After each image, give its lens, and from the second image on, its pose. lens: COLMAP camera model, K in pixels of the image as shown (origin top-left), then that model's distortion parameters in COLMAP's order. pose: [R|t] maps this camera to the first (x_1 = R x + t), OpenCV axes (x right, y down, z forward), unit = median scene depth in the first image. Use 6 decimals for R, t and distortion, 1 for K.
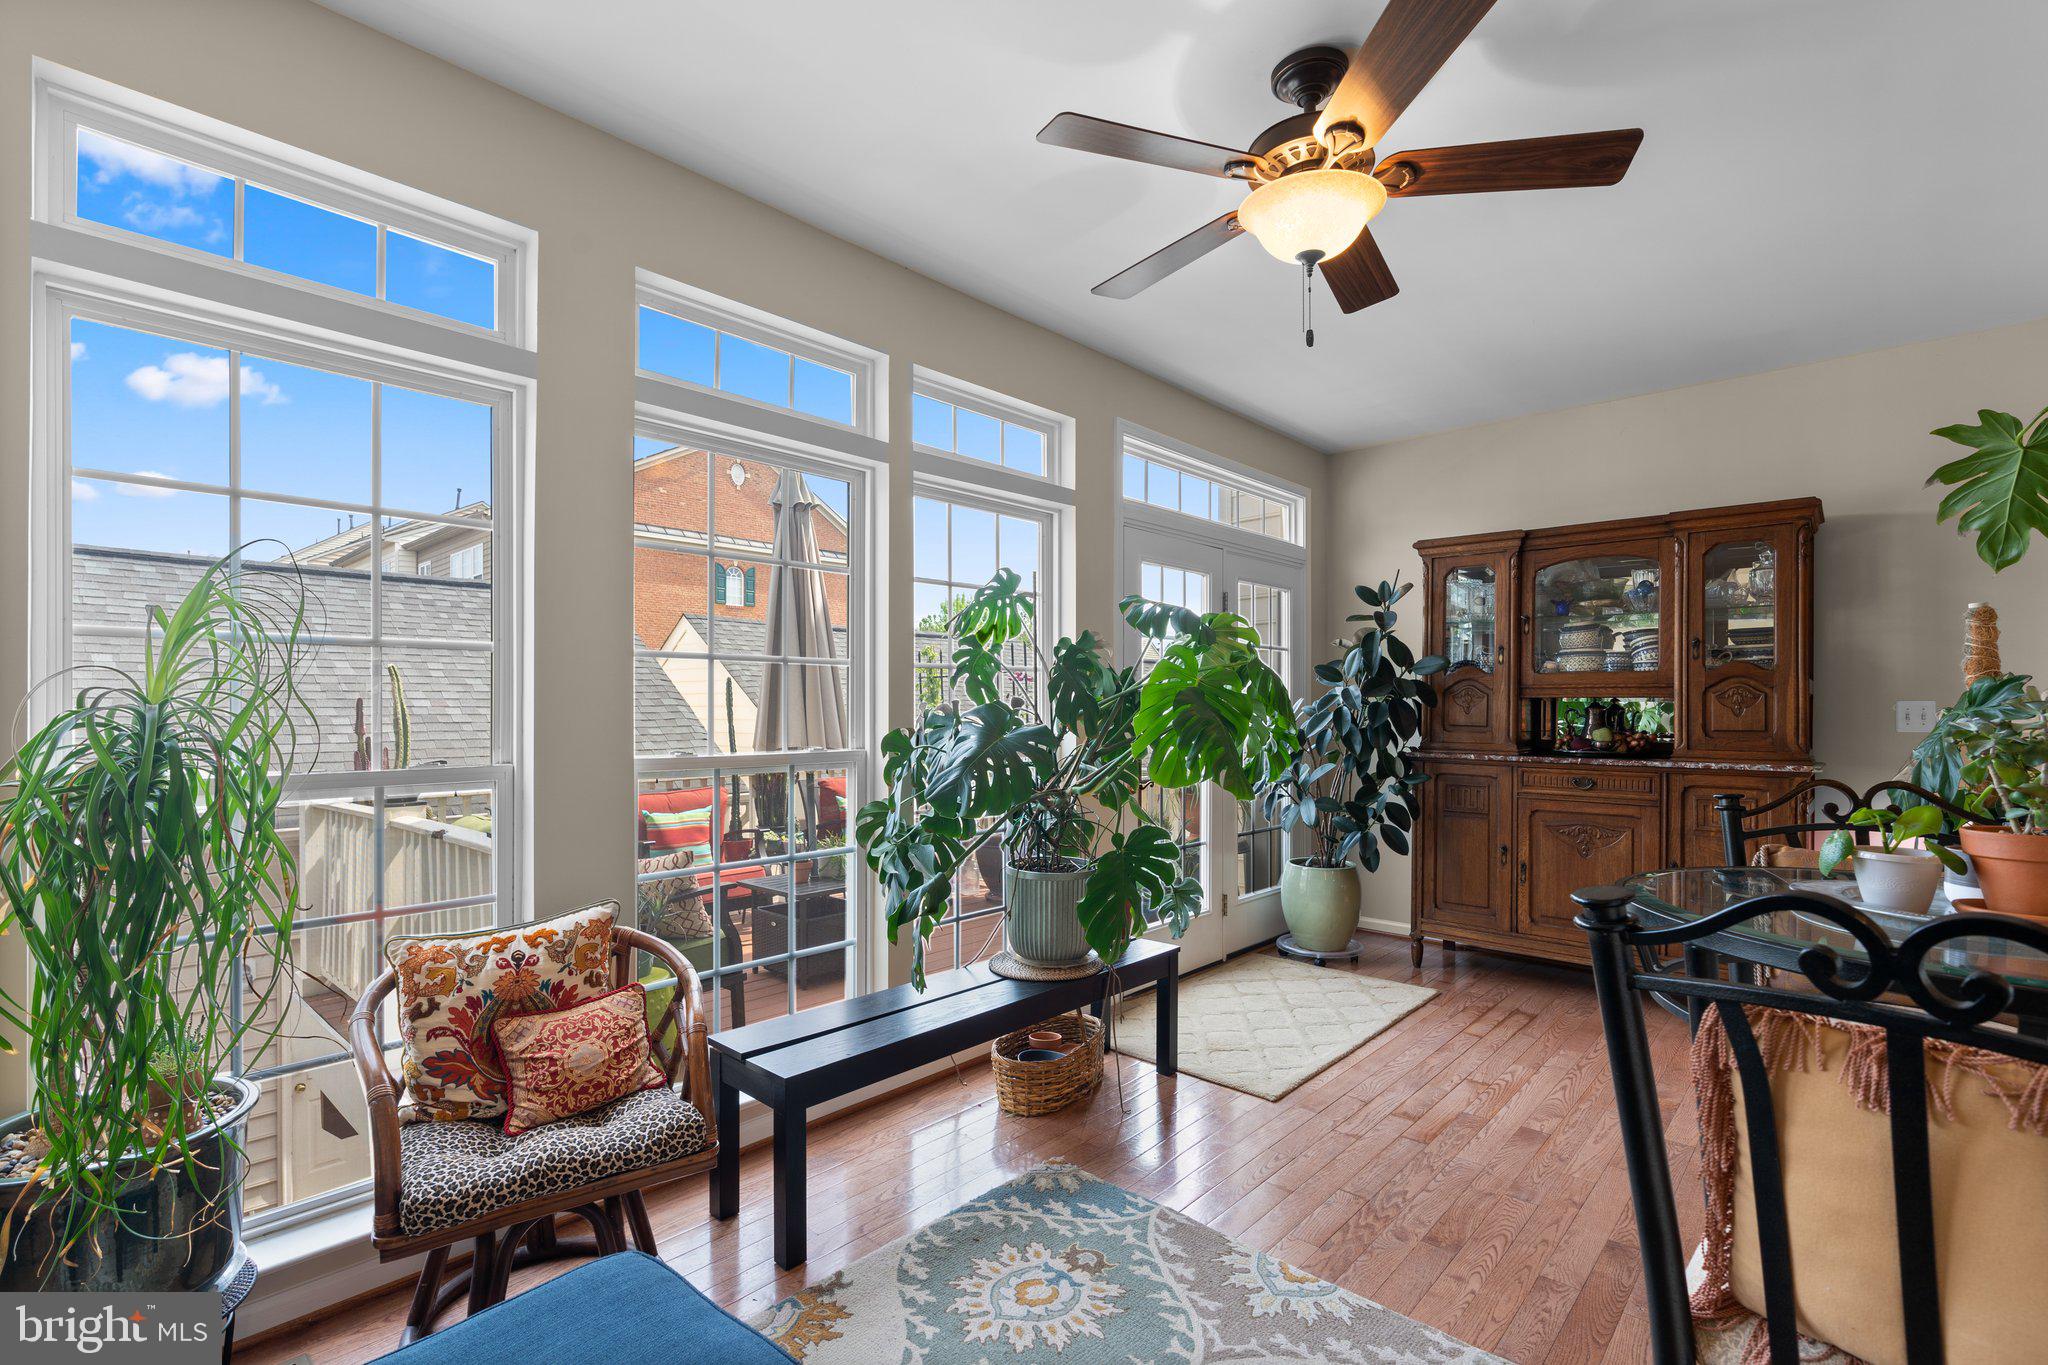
lens RADIAL K [[948.2, 0, 1022.8], [0, 948.2, 689.7], [0, 0, 1]] dist [-0.002533, 0.000140]
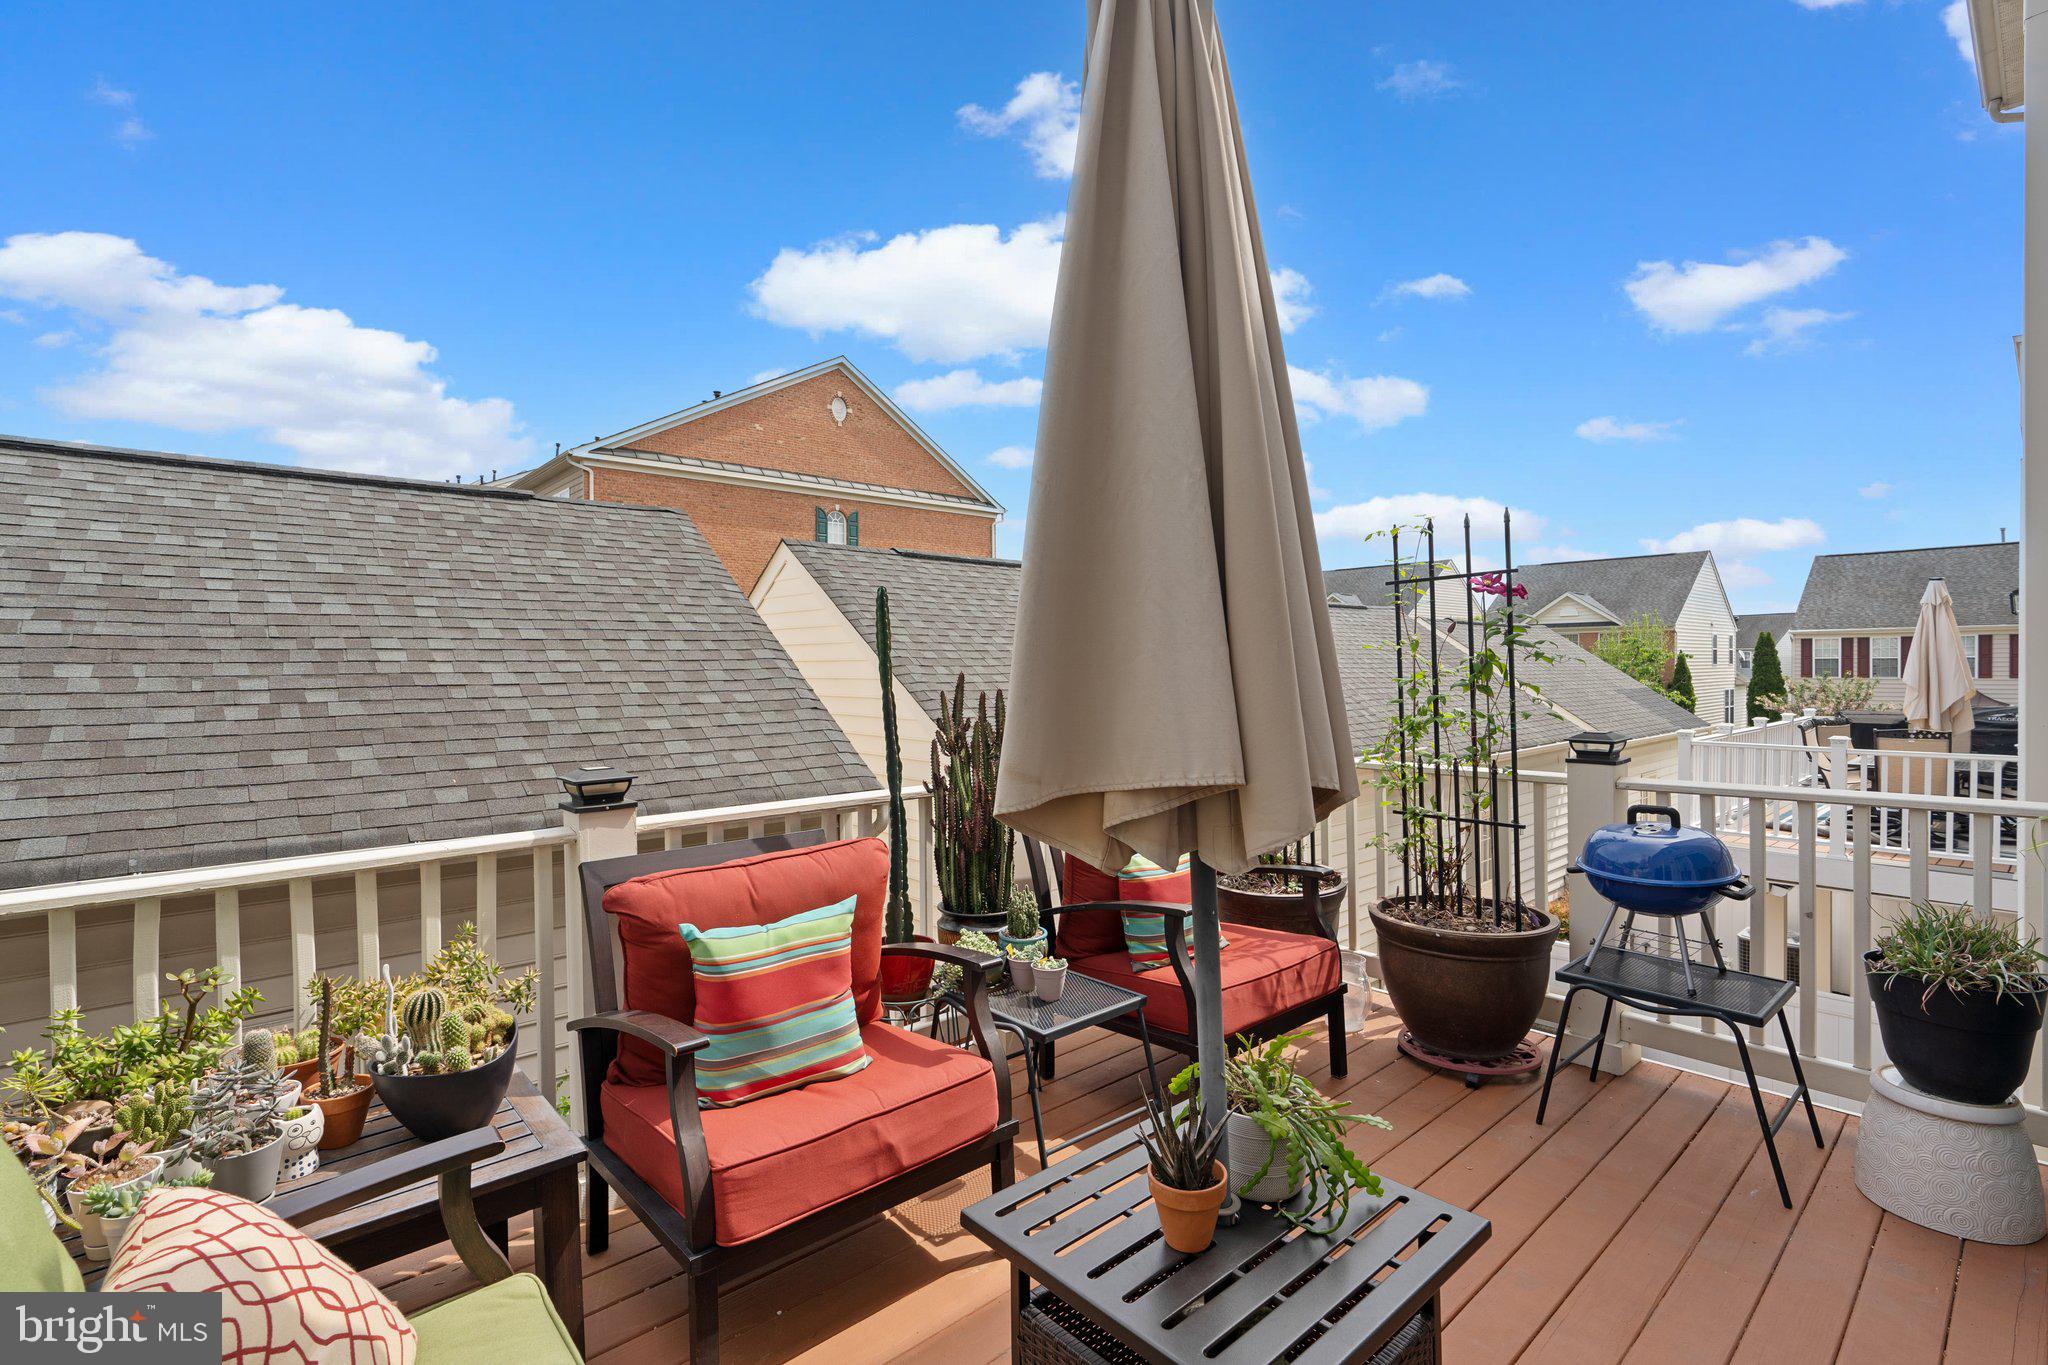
lens RADIAL K [[947.6, 0, 1025.5], [0, 947.6, 657.1], [0, 0, 1]] dist [-0.002121, 0.001573]
pose [[0.995630, -0.005335, -0.093229, -0.140906], [0.006320, 0.999927, 0.010270, 0.011028], [0.093167, -0.010814, 0.995592, 0.392661]]
